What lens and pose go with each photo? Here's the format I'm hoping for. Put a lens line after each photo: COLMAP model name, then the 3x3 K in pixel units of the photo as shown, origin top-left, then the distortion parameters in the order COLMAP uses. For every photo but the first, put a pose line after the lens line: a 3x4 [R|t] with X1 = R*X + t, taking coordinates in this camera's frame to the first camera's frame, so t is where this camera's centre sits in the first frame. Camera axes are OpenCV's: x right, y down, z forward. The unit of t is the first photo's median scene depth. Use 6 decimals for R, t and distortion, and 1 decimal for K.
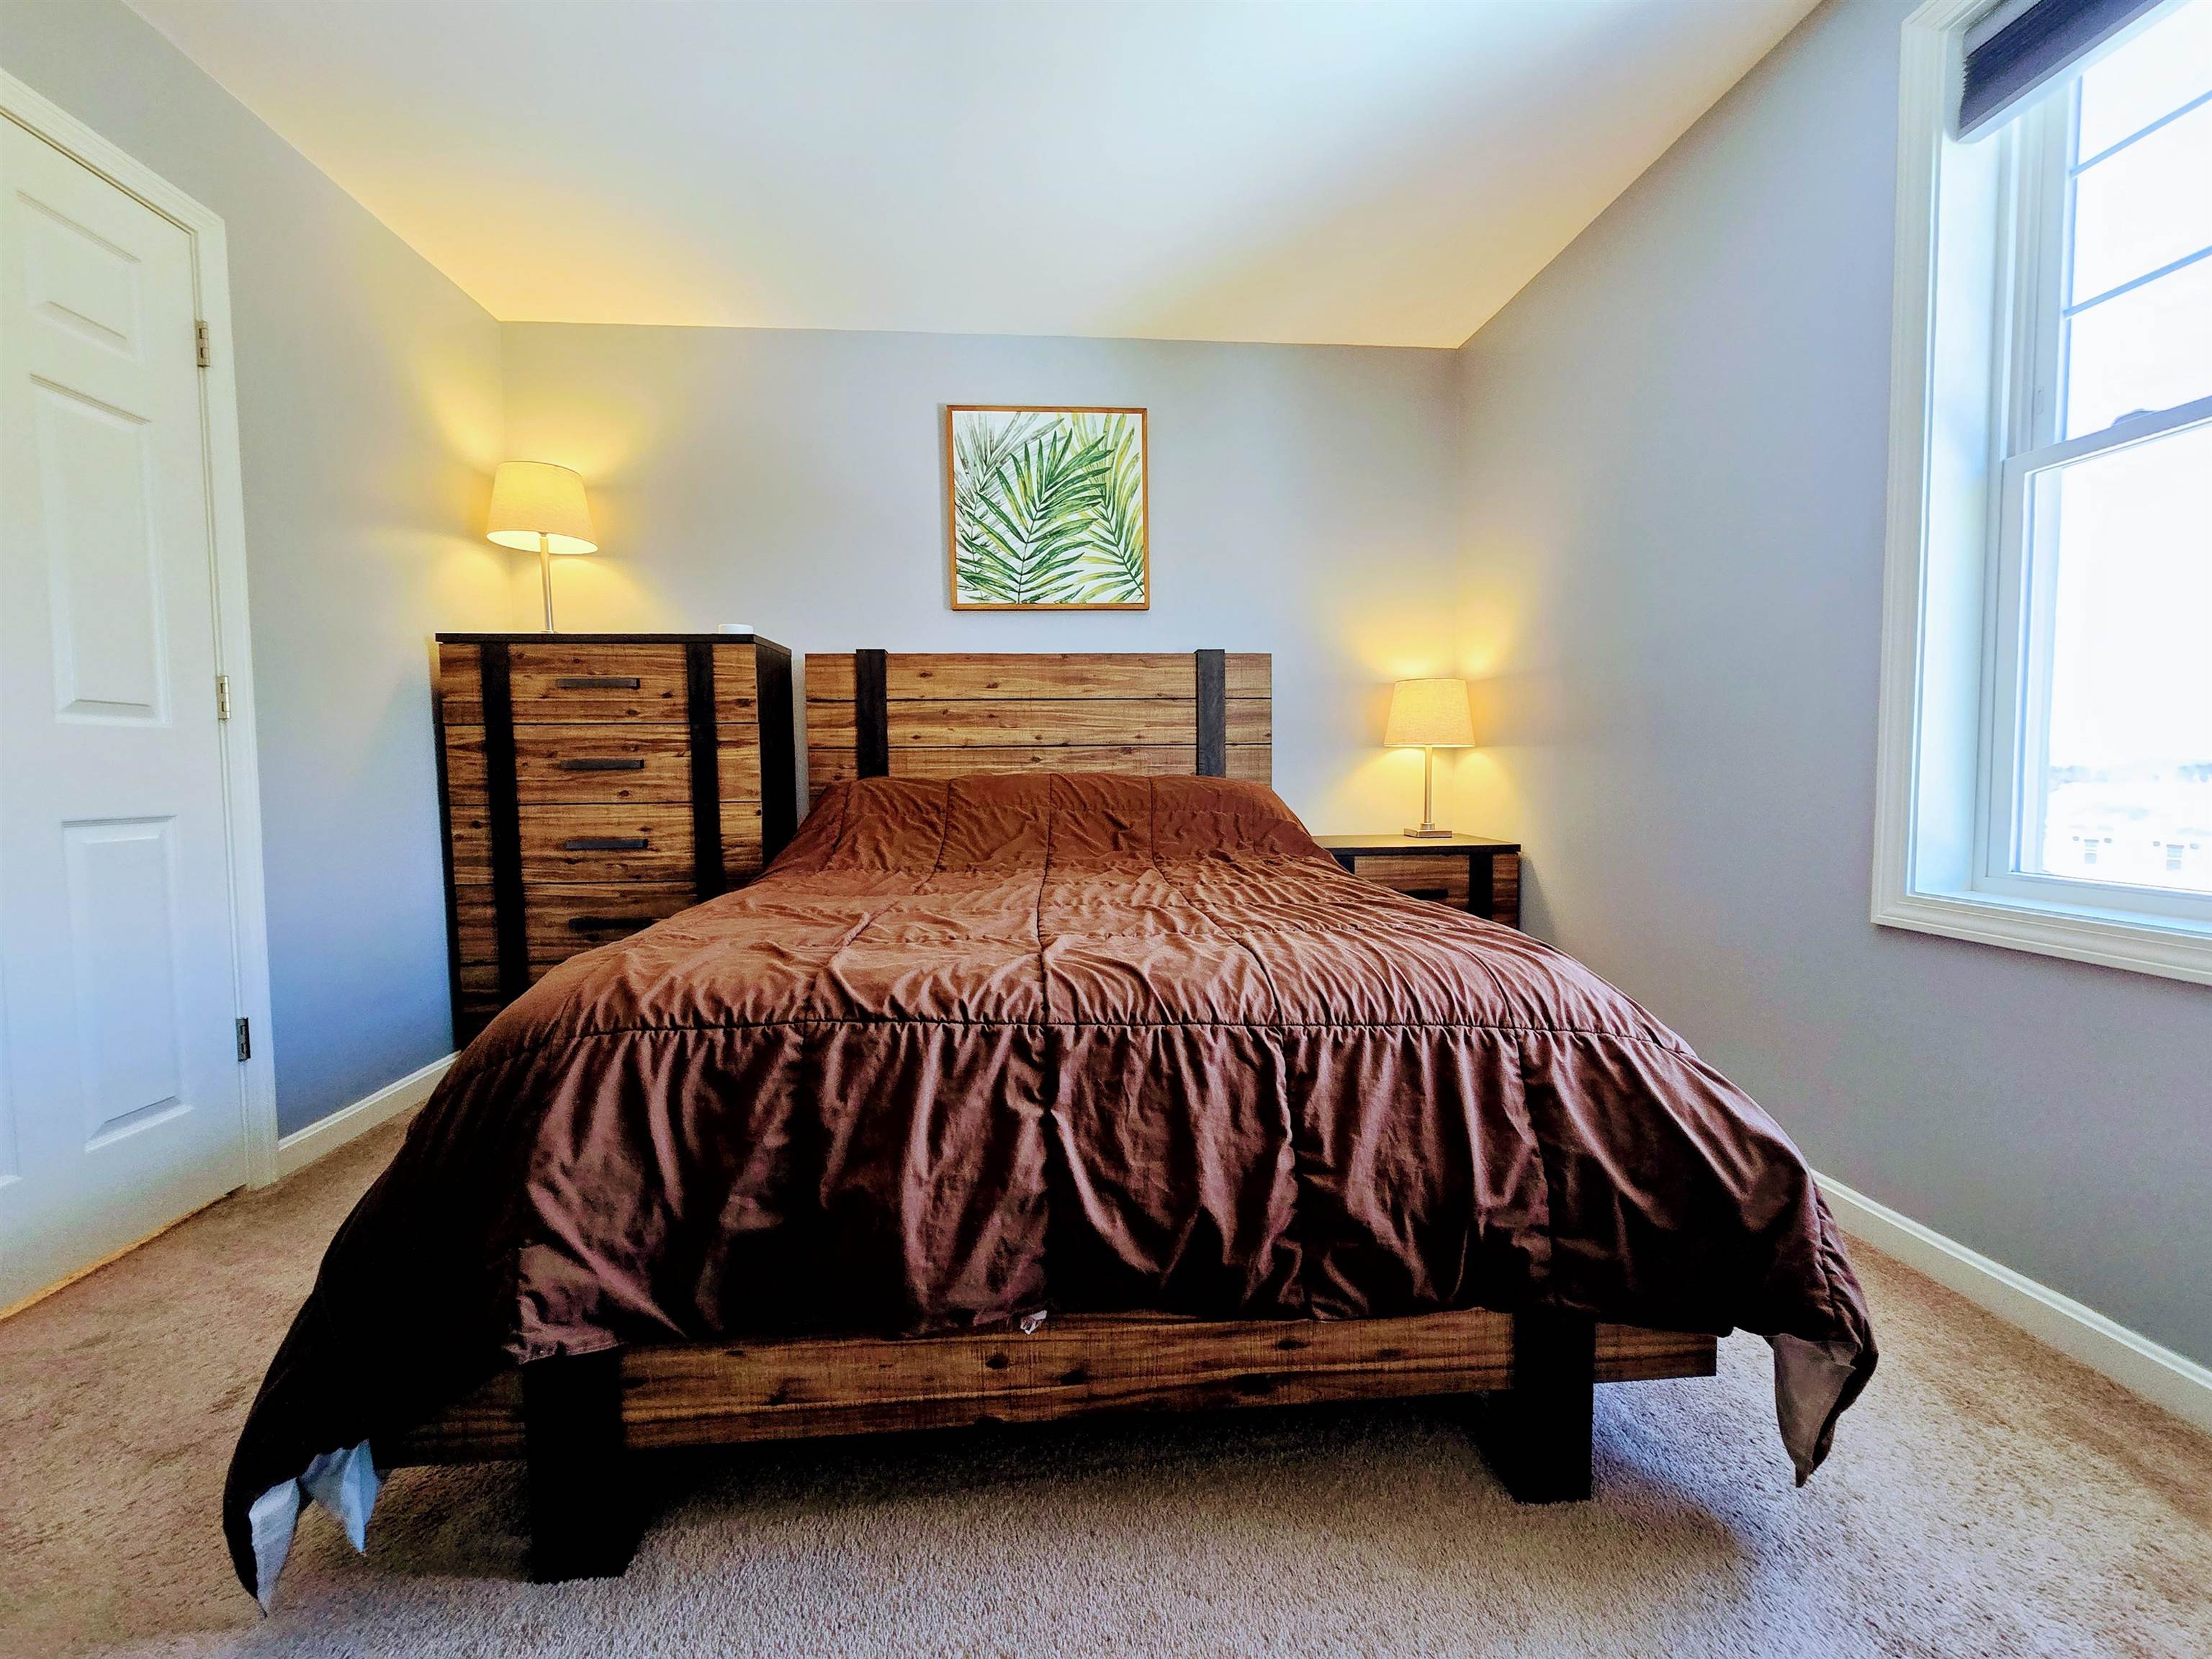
lens RADIAL K [[905.5, 0, 1107.0], [0, 905.5, 815.1], [0, 0, 1]] dist [-0.003052, 0.000425]
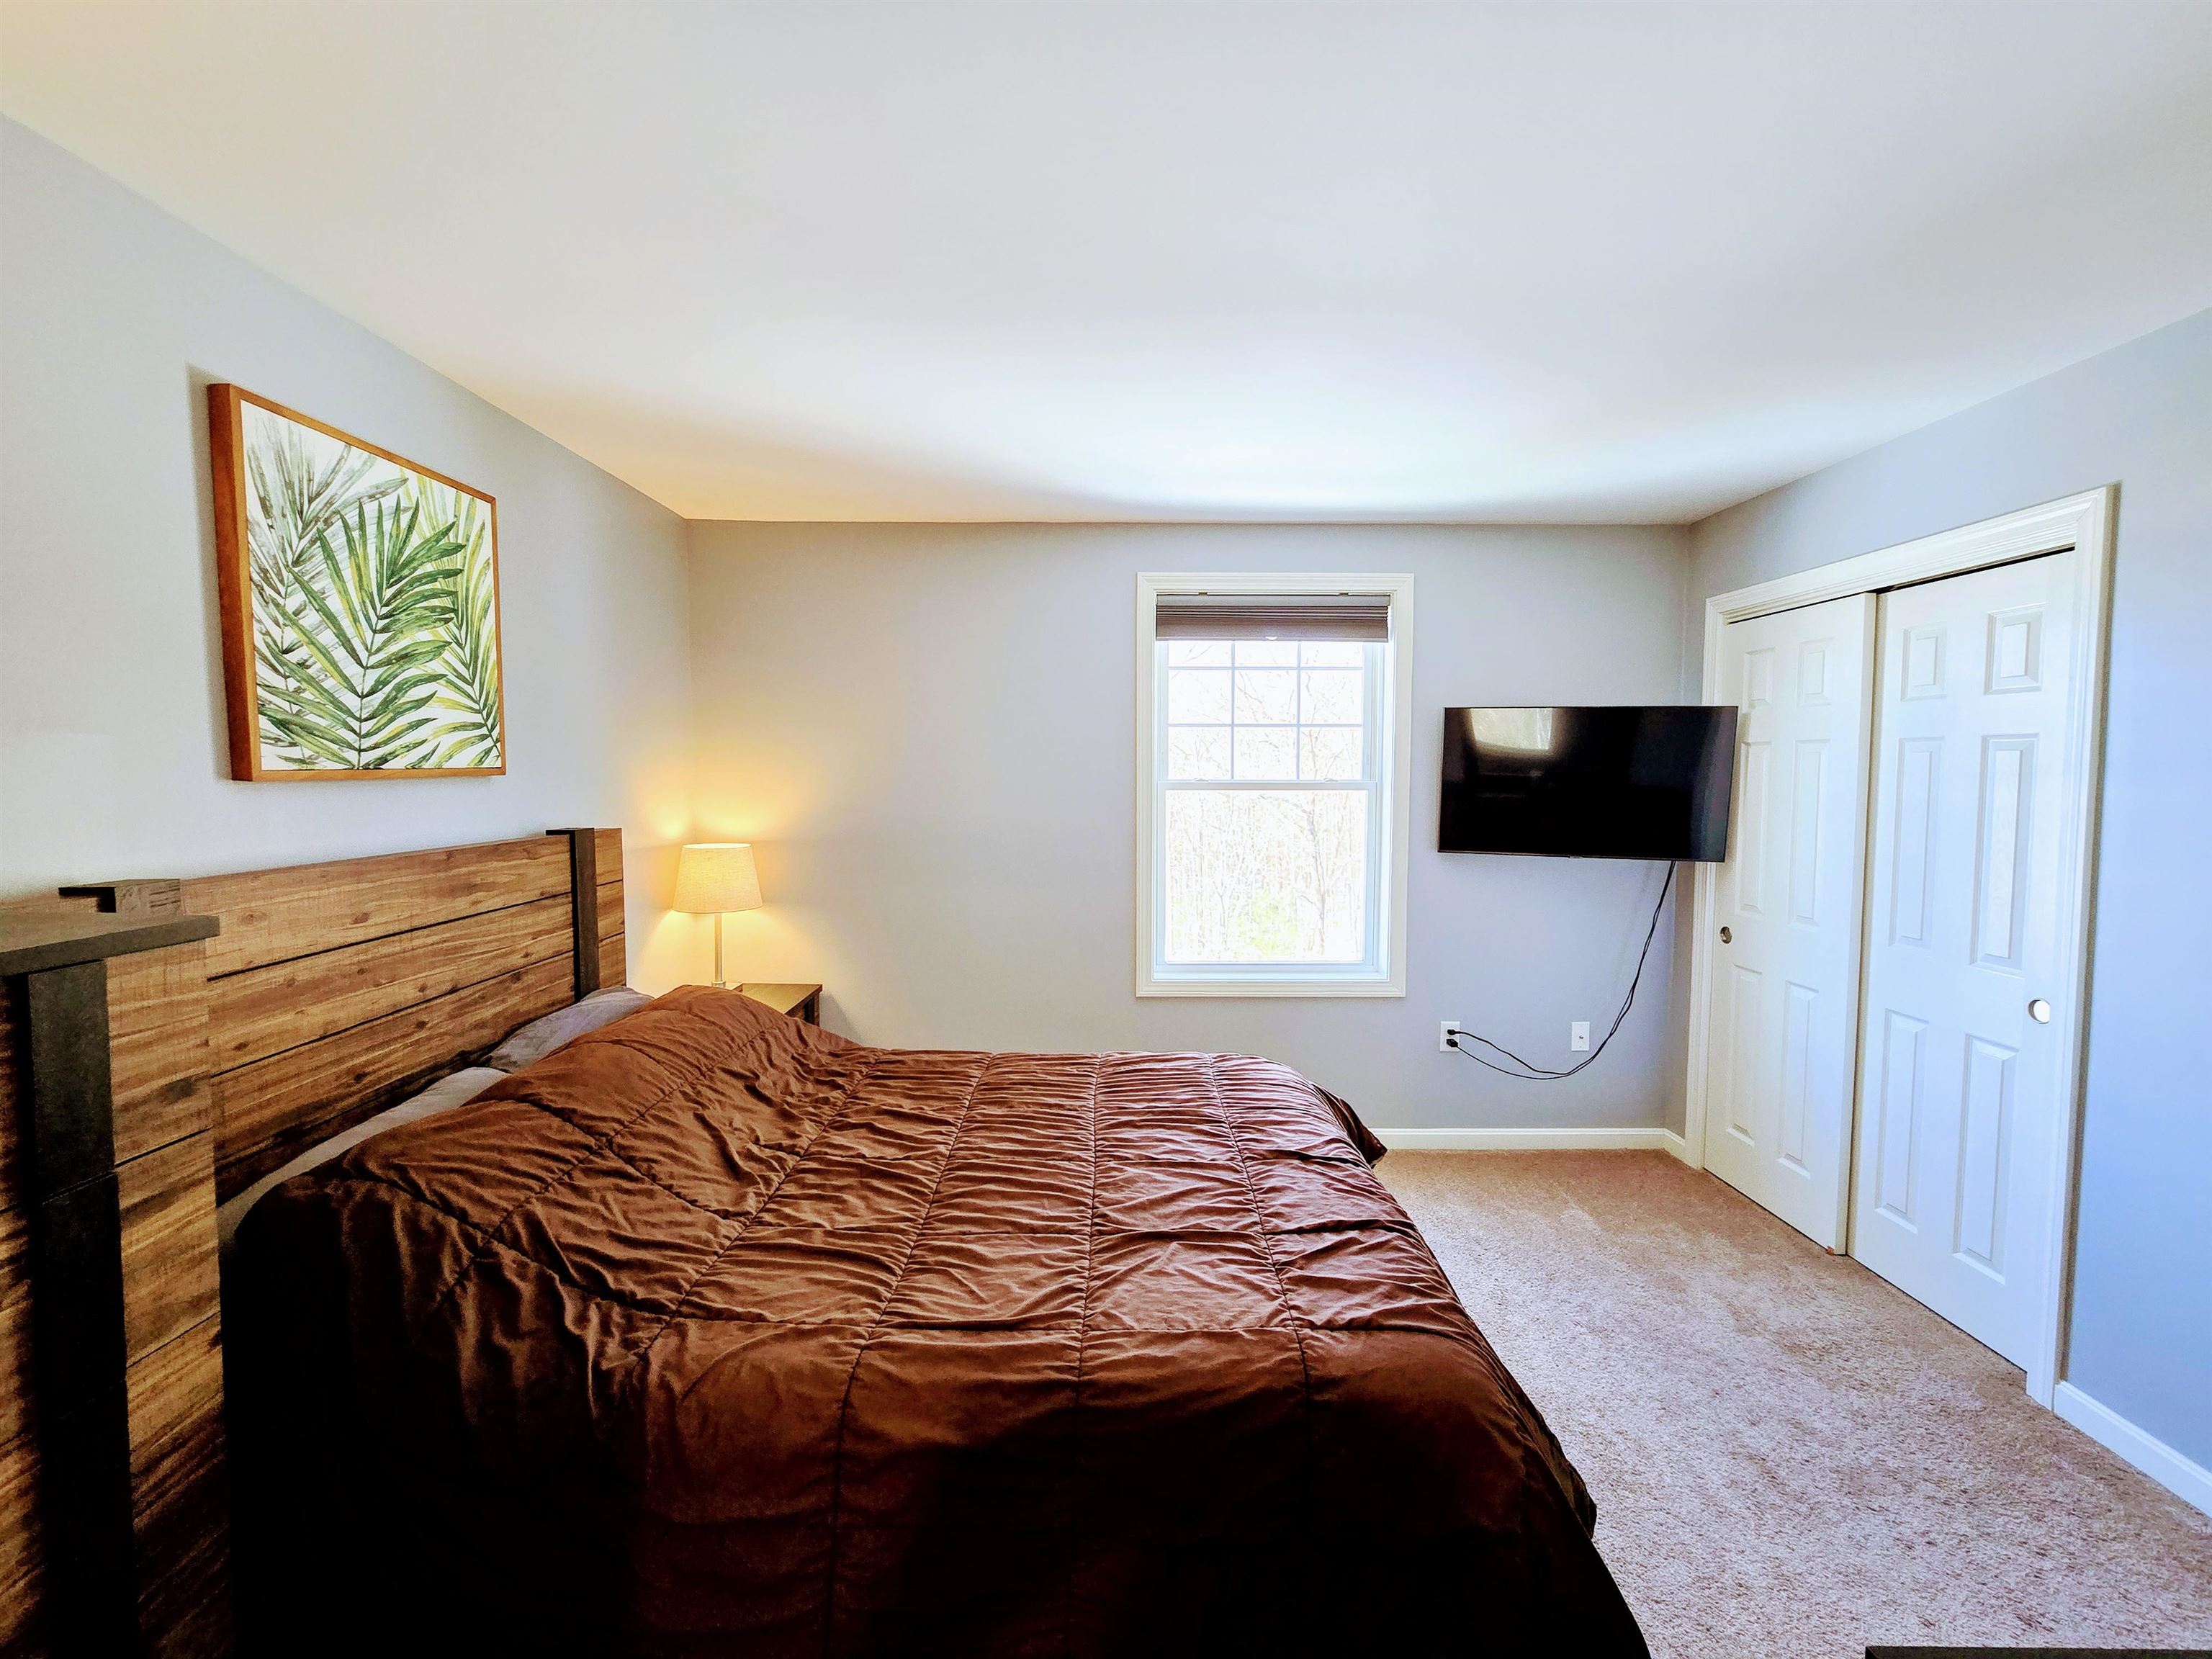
lens RADIAL K [[905.5, 0, 1096.8], [0, 905.5, 816.1], [0, 0, 1]] dist [-0.003052, 0.000425]
pose [[0.086961, -0.044737, 0.995207, -0.664023], [0.050358, 0.997911, 0.040459, -0.210627], [-0.994938, 0.046598, 0.089032, 0.490558]]
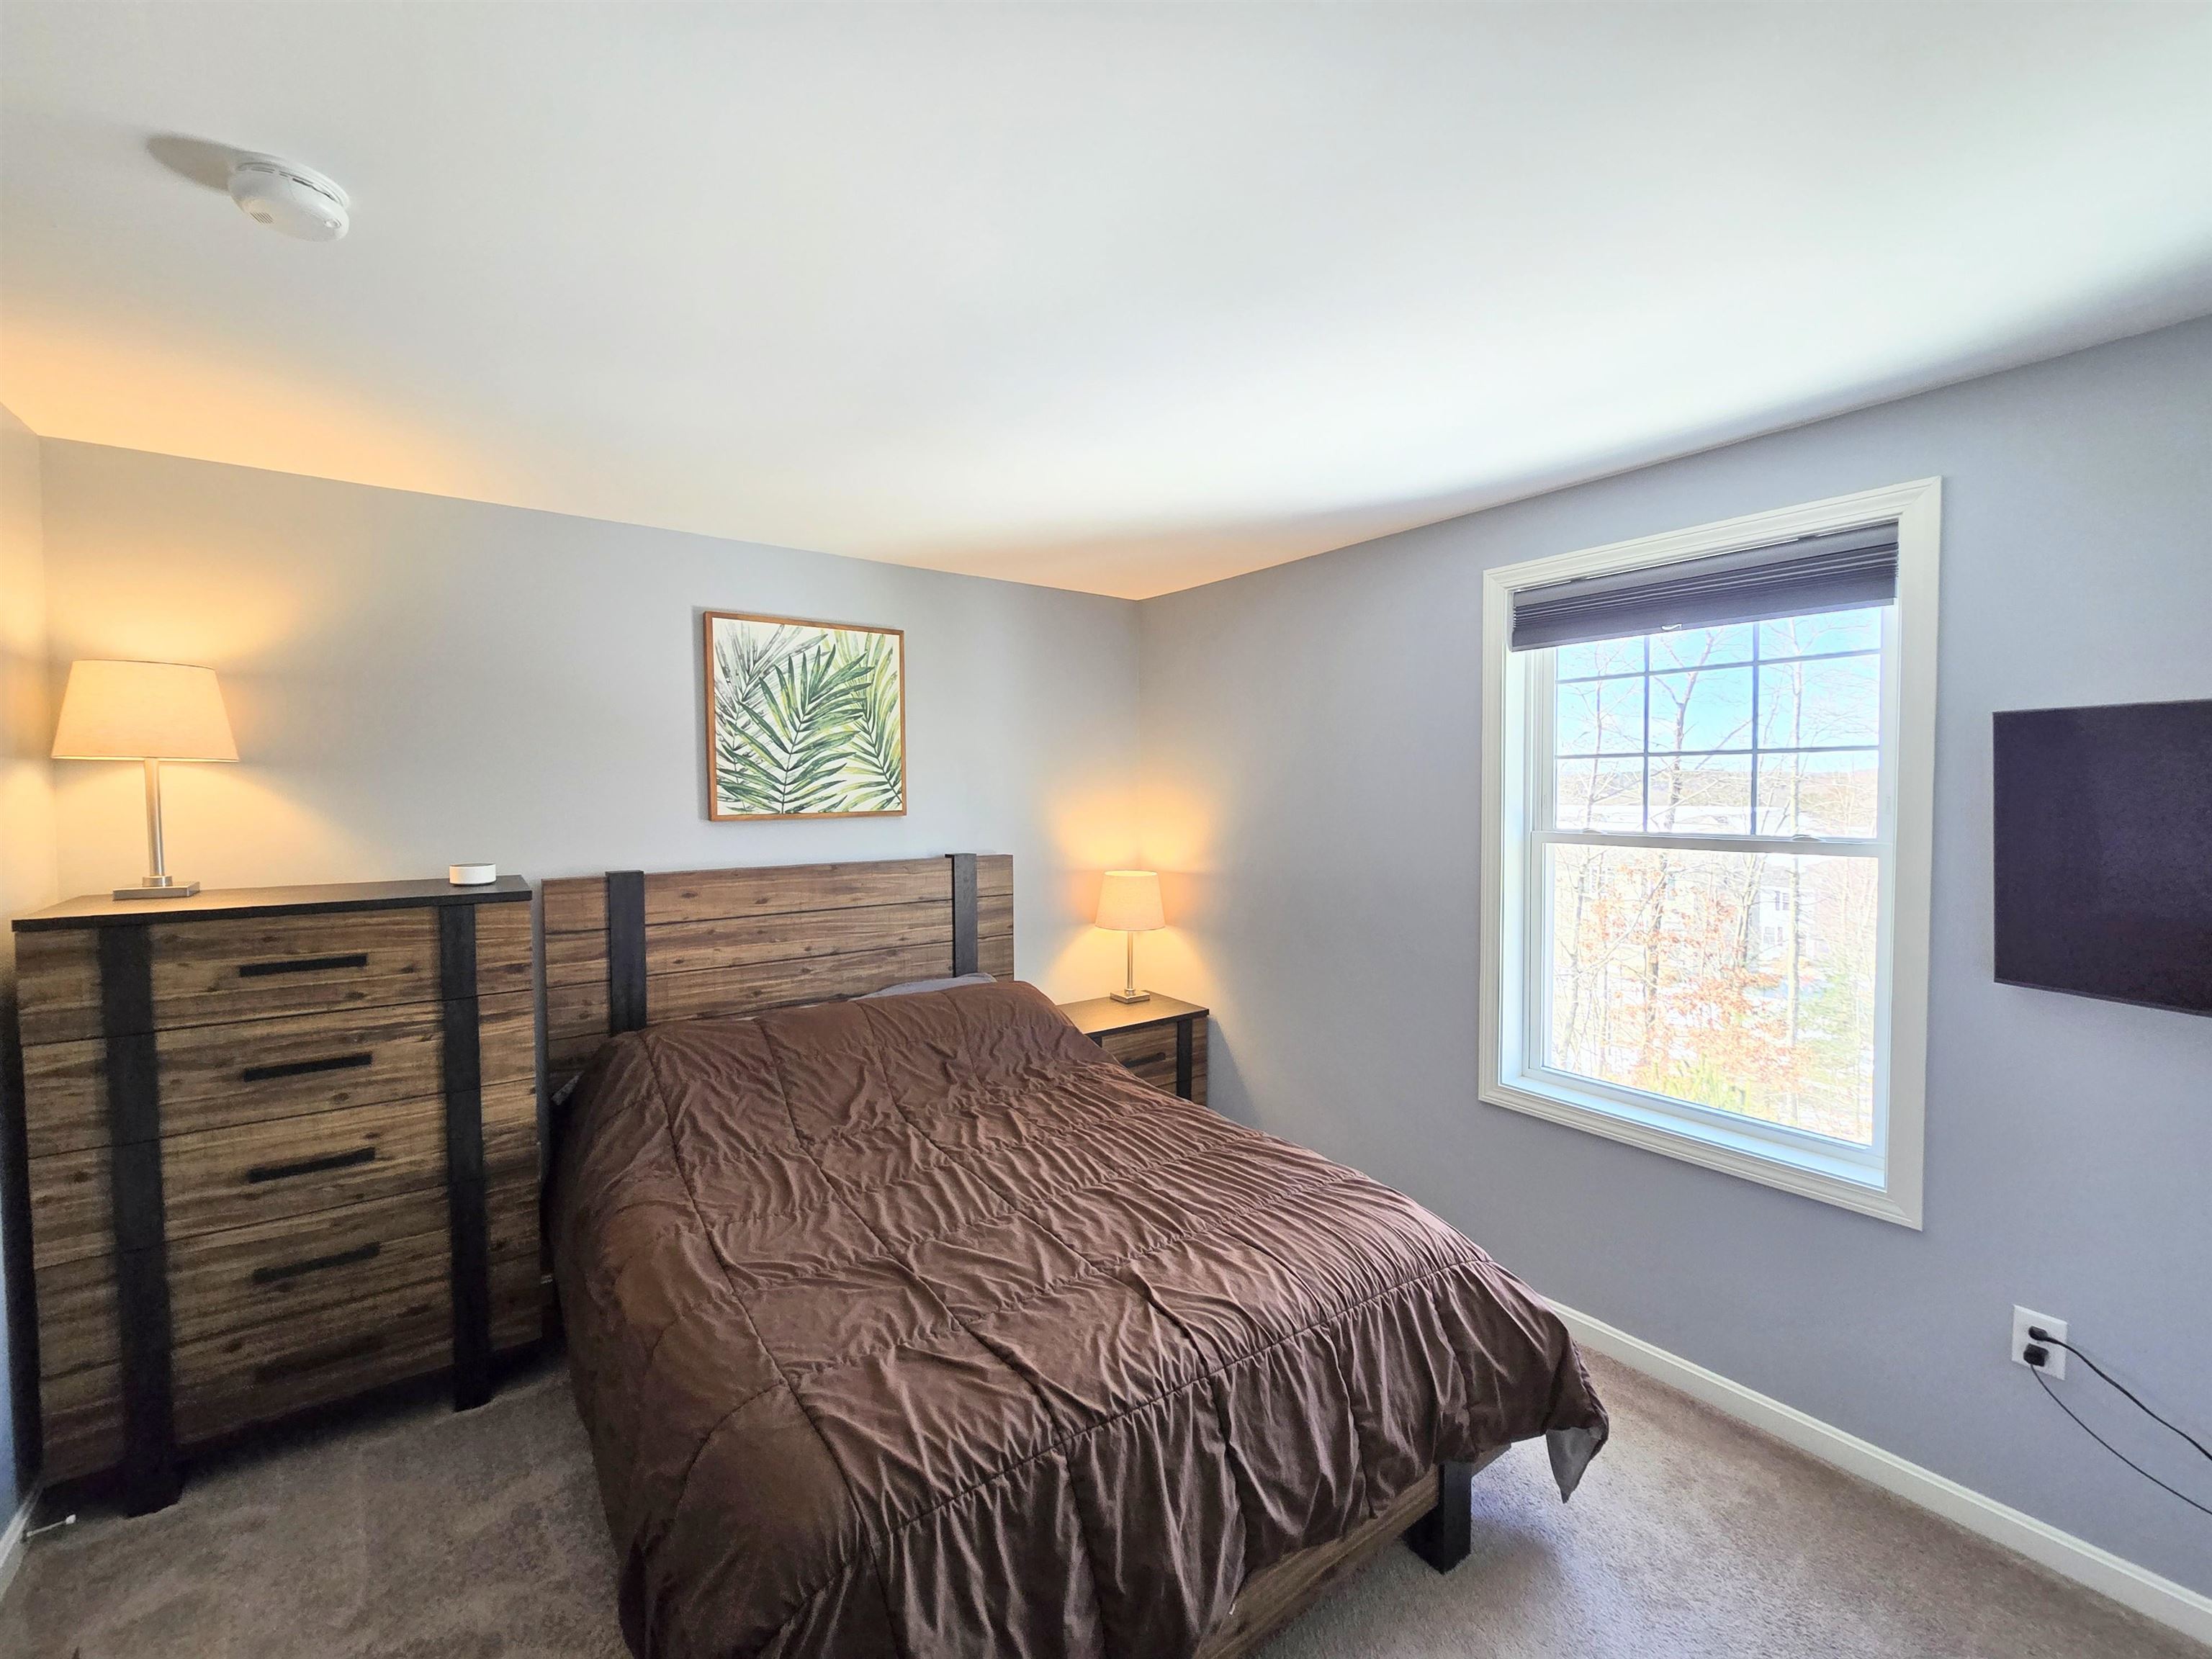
lens RADIAL K [[905.5, 0, 1107.4], [0, 905.5, 815.6], [0, 0, 1]] dist [-0.003052, 0.000425]
pose [[0.853336, -0.009341, 0.521278, -0.323160], [0.023269, 0.999526, -0.020181, -0.210732], [-0.520843, 0.029351, 0.853148, -0.037624]]
